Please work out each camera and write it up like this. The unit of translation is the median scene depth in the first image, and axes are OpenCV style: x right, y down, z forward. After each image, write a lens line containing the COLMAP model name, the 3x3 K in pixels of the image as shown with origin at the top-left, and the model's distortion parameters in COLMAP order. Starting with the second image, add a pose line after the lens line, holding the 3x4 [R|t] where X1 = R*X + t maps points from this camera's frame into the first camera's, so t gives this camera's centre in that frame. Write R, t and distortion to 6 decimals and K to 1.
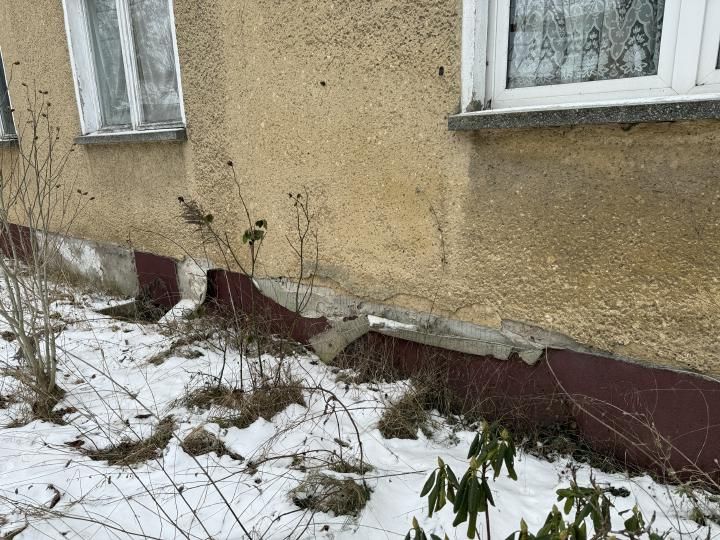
lens RADIAL K [[508.1, 0, 354.7], [0, 508.1, 270.8], [0, 0, 1]] dist [0.046874, -0.048762]
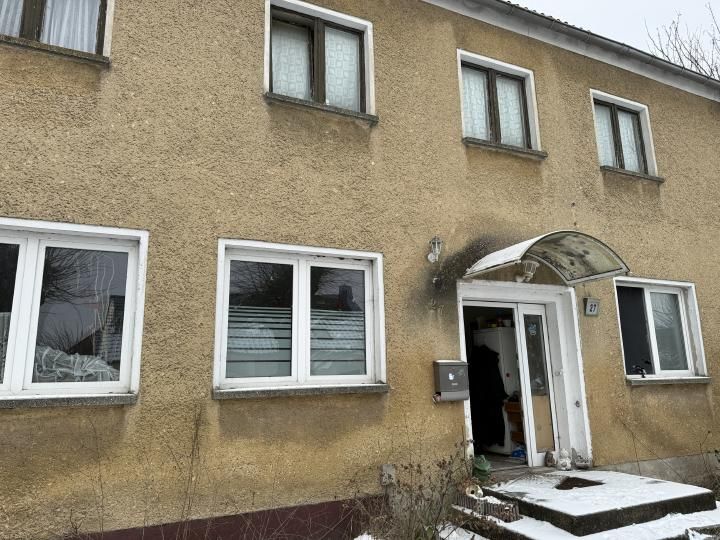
lens RADIAL K [[508.1, 0, 357.0], [0, 508.1, 266.1], [0, 0, 1]] dist [0.046874, -0.048762]
pose [[0.425943, 0.212243, 0.879503, -0.652634], [0.230563, 0.914537, -0.332359, 0.173457], [-0.874879, 0.344347, 0.340605, -1.001496]]
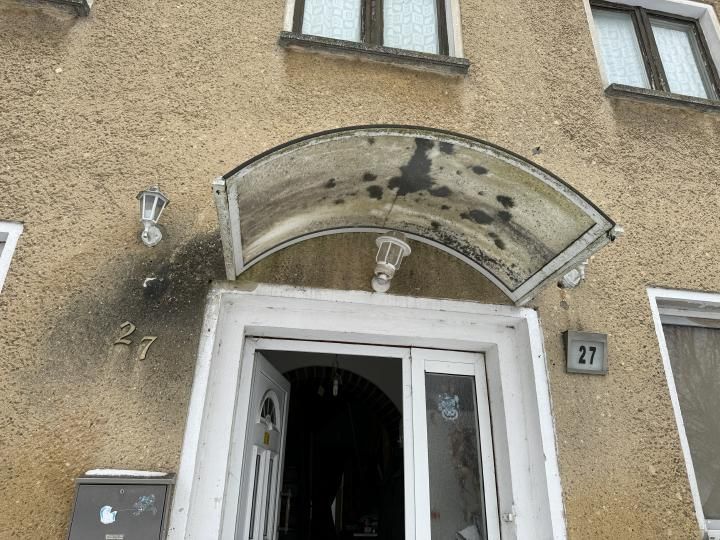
lens RADIAL K [[508.1, 0, 354.4], [0, 508.1, 266.8], [0, 0, 1]] dist [0.046874, -0.048762]
pose [[0.640426, 0.358350, 0.679293, 1.443001], [0.148870, 0.809777, -0.567537, 0.180767], [-0.753453, 0.464592, 0.465255, -1.388341]]
